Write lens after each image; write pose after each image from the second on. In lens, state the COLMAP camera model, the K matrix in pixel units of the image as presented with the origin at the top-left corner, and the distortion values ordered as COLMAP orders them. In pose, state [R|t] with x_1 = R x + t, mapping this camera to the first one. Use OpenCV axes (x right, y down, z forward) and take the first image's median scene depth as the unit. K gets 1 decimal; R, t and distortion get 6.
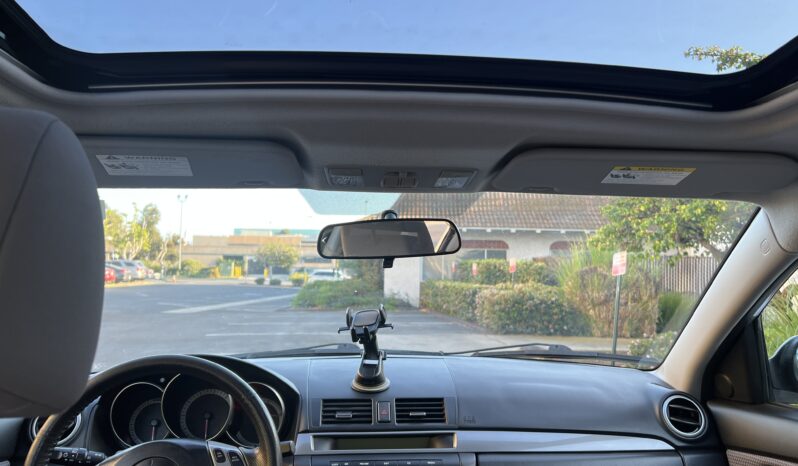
lens RADIAL K [[625.6, 0, 404.0], [0, 625.6, 238.5], [0, 0, 1]] dist [0.061546, -0.072717]
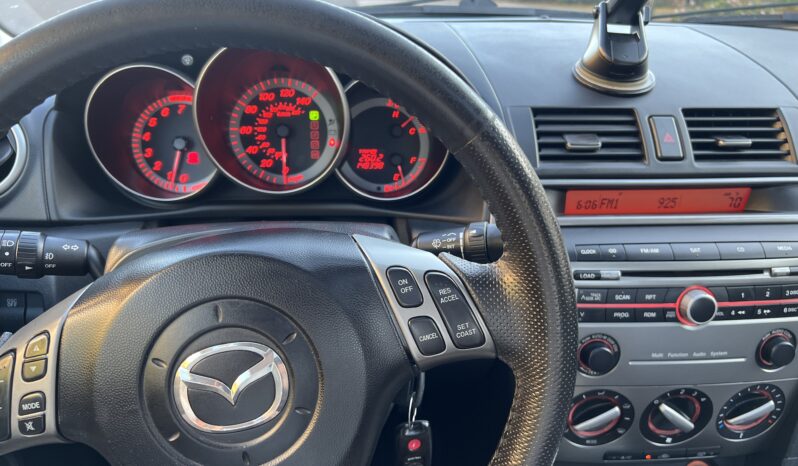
lens RADIAL K [[605.3, 0, 390.0], [0, 605.3, 243.3], [0, 0, 1]] dist [0.009046, -0.016329]
pose [[0.999882, 0.015221, 0.001990, -0.224198], [-0.014178, 0.866029, 0.499794, 0.114474], [0.005884, -0.499763, 0.866142, 0.534732]]
